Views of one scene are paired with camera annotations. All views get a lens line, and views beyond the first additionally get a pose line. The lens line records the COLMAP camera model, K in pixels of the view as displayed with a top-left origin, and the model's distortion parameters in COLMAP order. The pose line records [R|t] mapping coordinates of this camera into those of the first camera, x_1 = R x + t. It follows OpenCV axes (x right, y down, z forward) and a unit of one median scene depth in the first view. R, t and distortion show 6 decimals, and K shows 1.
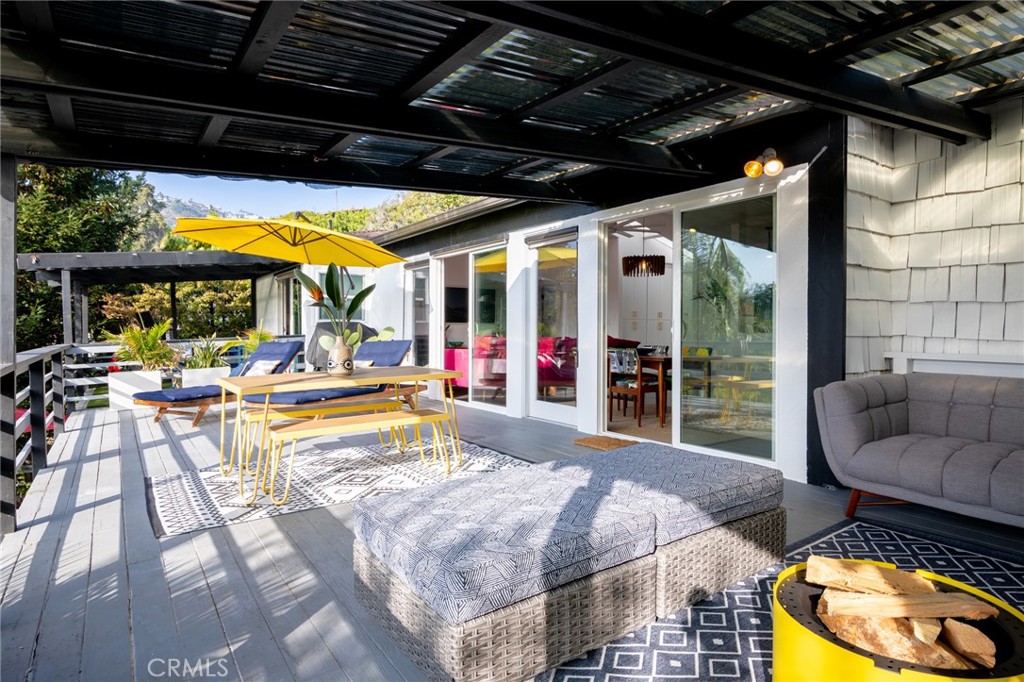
lens RADIAL K [[586.0, 0, 510.6], [0, 586.0, 334.8], [0, 0, 1]] dist [-0.006381, 0.002758]
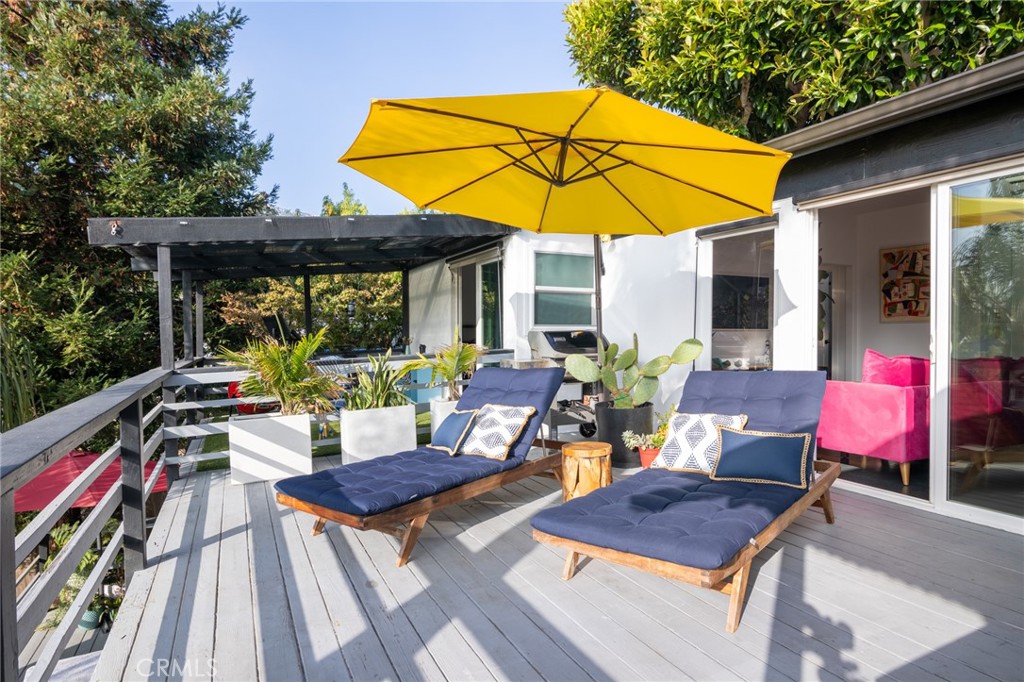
lens RADIAL K [[586.0, 0, 512.1], [0, 586.0, 339.2], [0, 0, 1]] dist [-0.006381, 0.002758]
pose [[0.988779, -0.000206, -0.149385, -0.227836], [0.000861, 0.999990, 0.004322, -0.012492], [0.149382, -0.004402, 0.988770, 0.329543]]
